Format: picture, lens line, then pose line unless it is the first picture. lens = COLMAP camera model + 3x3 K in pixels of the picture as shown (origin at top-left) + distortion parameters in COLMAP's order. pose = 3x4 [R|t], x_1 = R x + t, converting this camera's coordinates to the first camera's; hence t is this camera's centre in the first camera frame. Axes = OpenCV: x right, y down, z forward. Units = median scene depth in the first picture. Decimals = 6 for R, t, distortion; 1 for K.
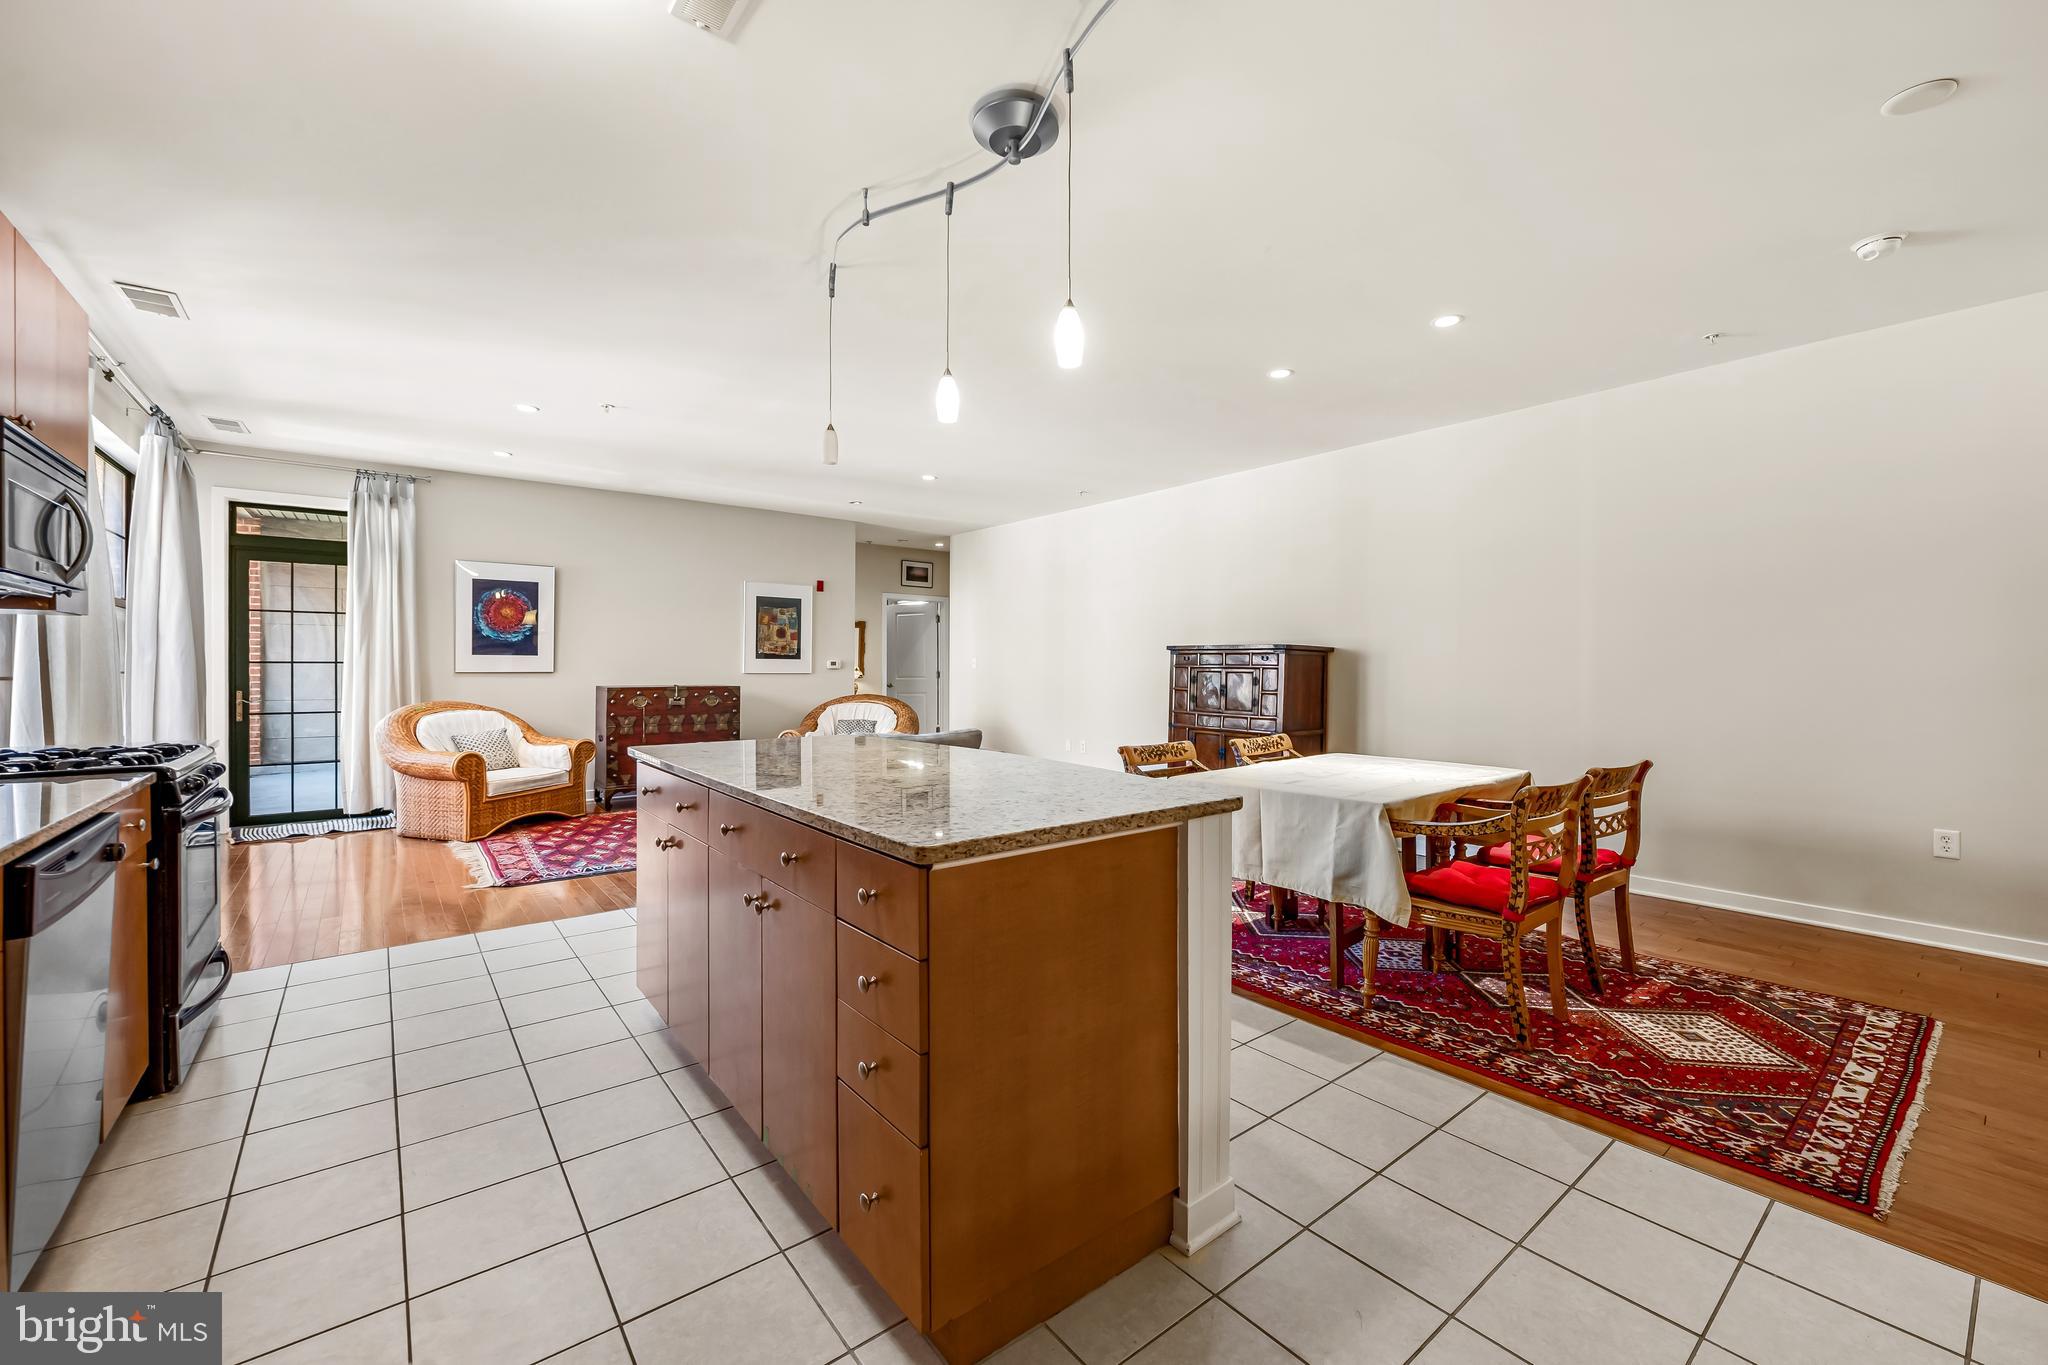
lens RADIAL K [[825.5, 0, 1024.4], [0, 825.5, 667.8], [0, 0, 1]] dist [-0.003980, 0.000540]
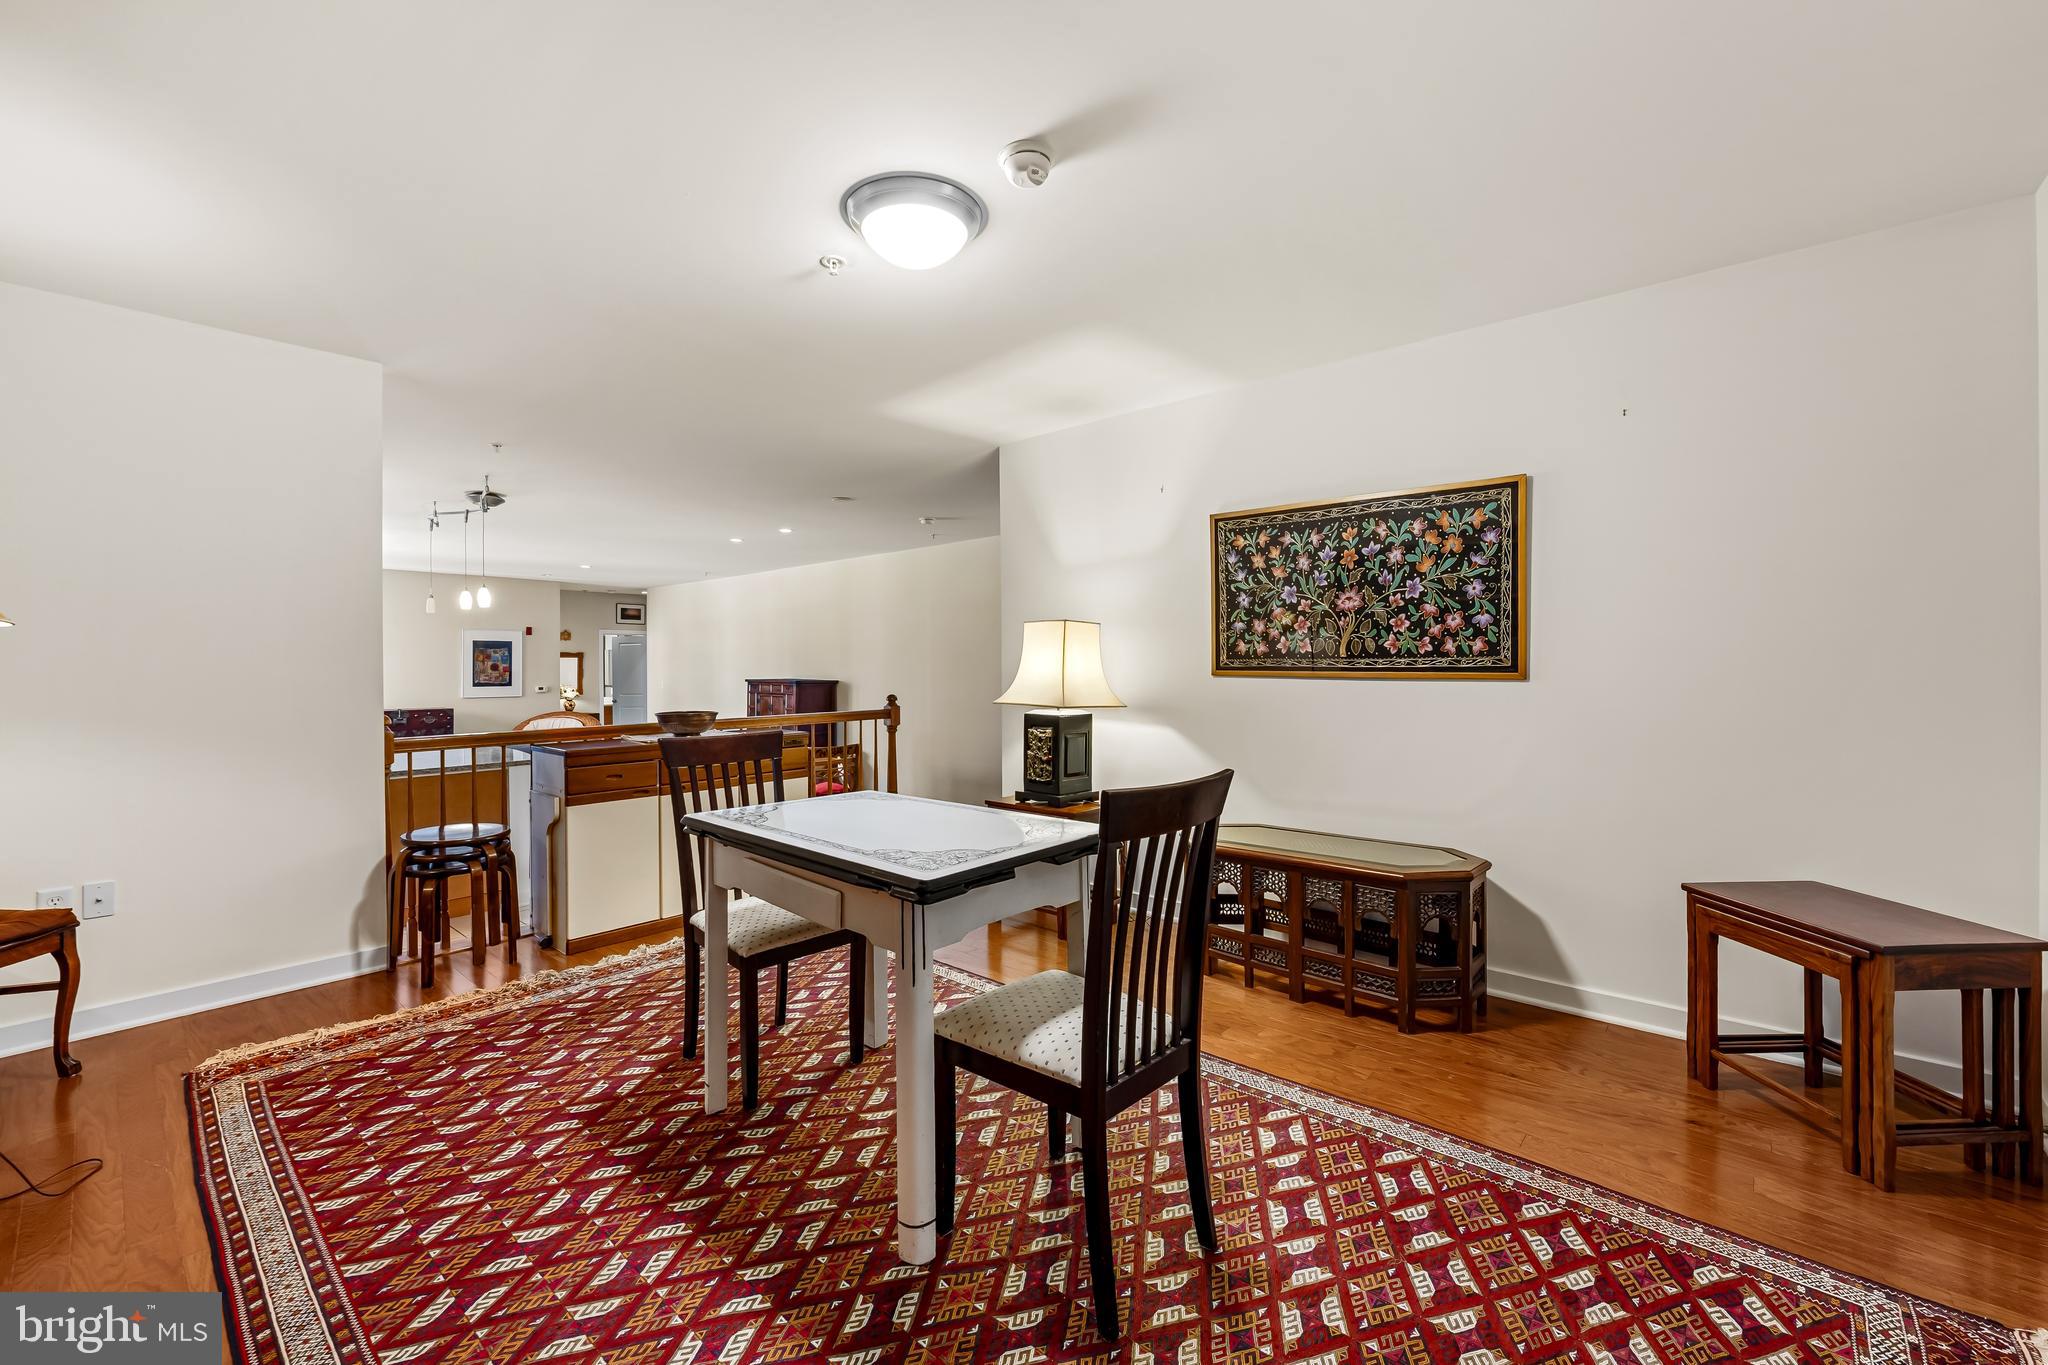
lens RADIAL K [[825.5, 0, 1024.4], [0, 825.5, 667.8], [0, 0, 1]] dist [-0.003980, 0.000540]
pose [[0.984034, -0.009730, 0.177712, 0.428494], [0.009365, 0.999952, 0.002890, -0.050101], [-0.177732, -0.001180, 0.984078, -0.645359]]
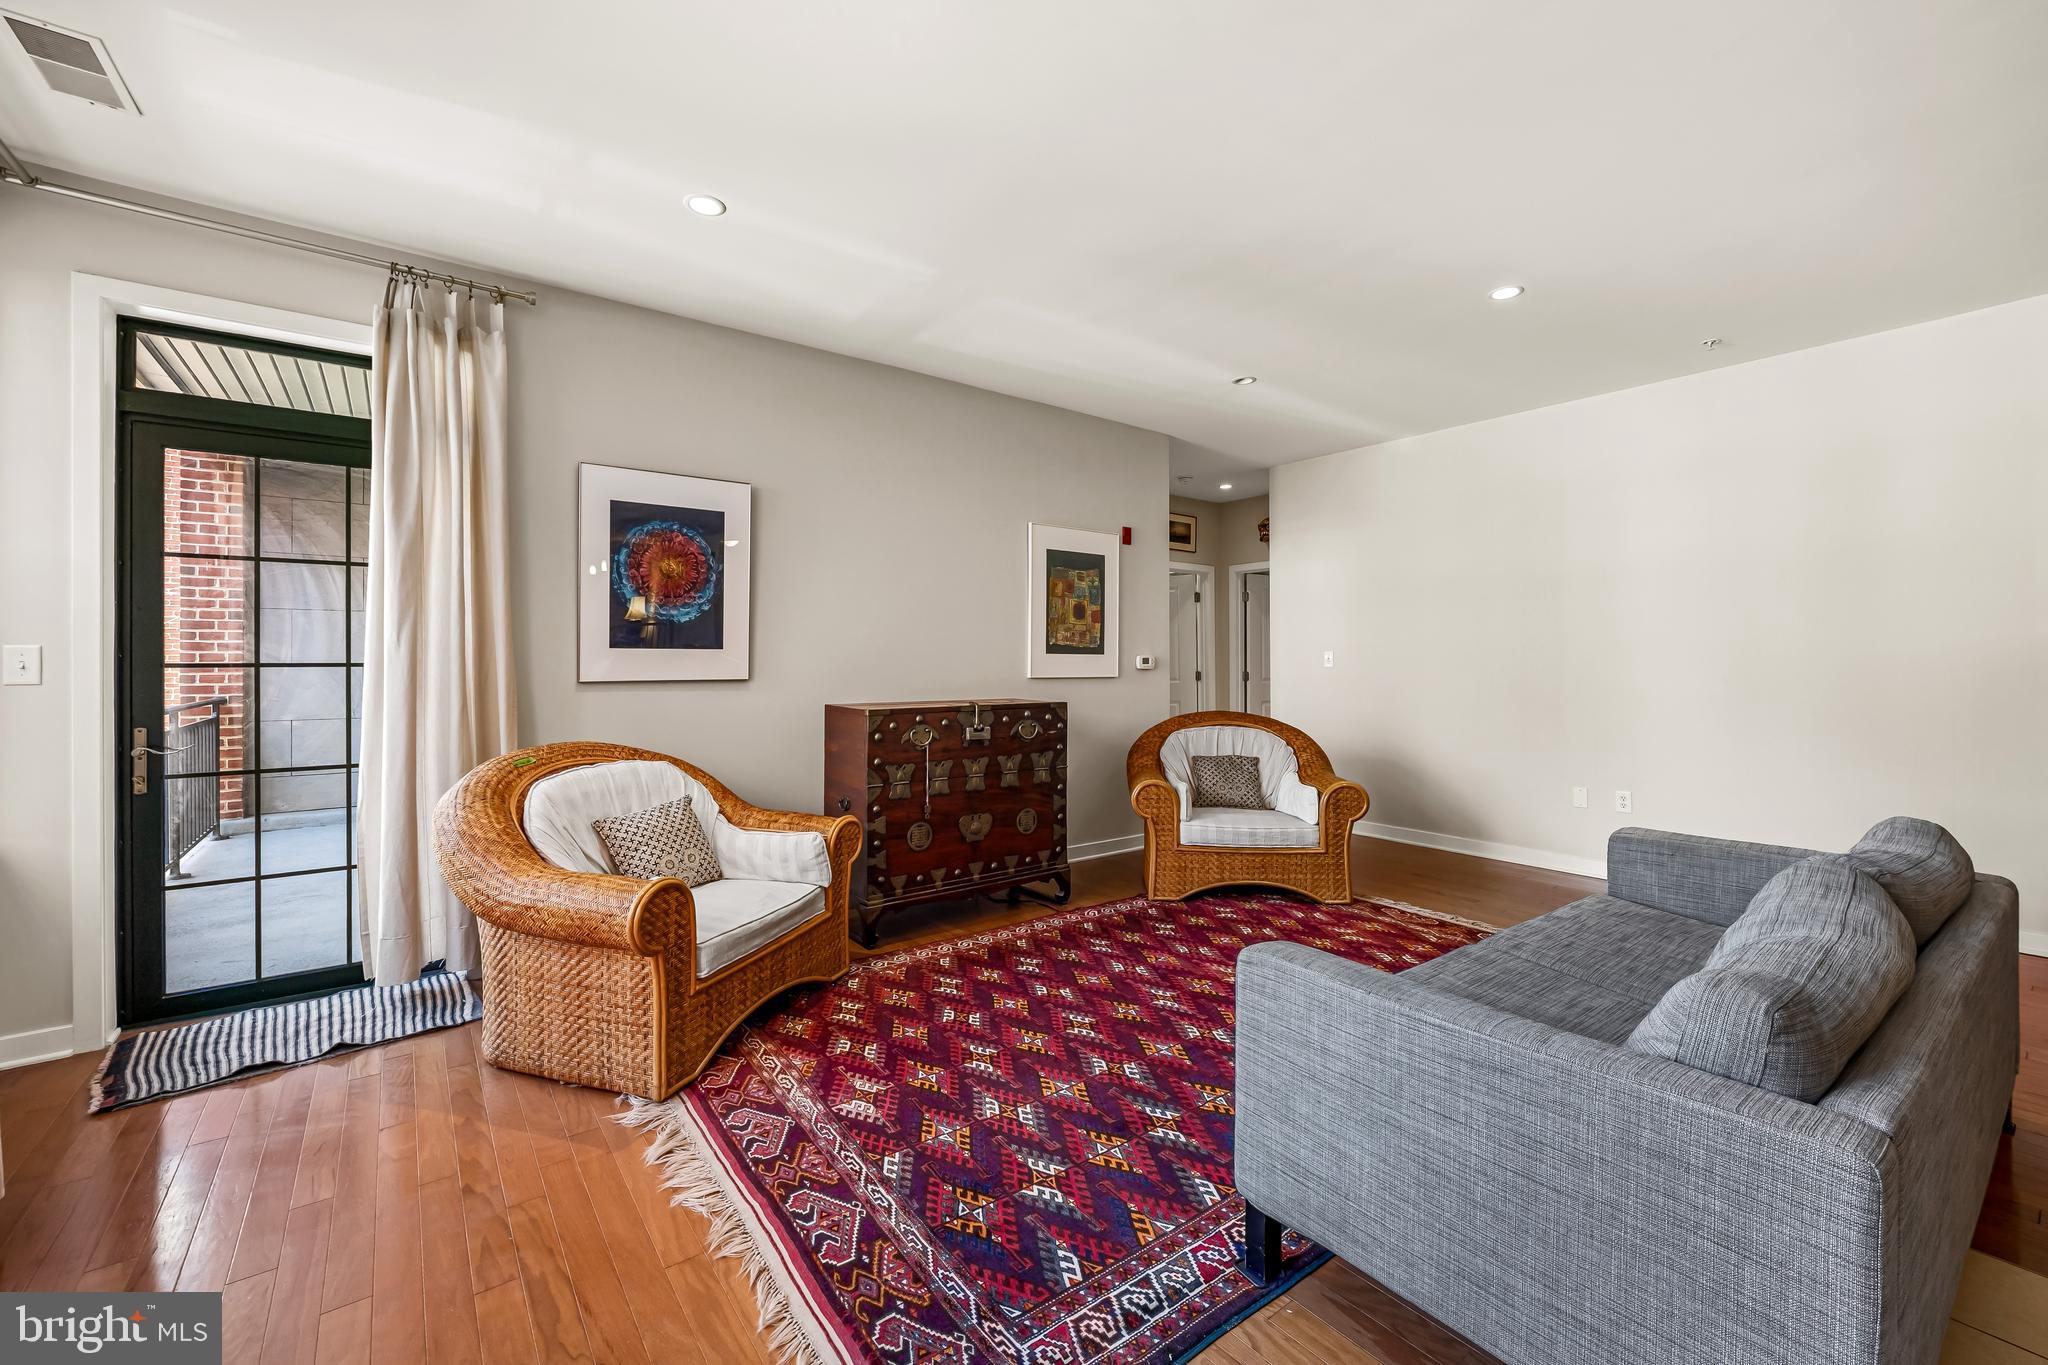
lens RADIAL K [[825.5, 0, 1024.4], [0, 825.5, 667.8], [0, 0, 1]] dist [-0.003980, 0.000540]
pose [[0.999788, -0.007217, -0.019286, -0.438173], [0.007244, 0.999973, 0.001328, -0.002482], [0.019276, -0.001468, 0.999813, 0.534540]]
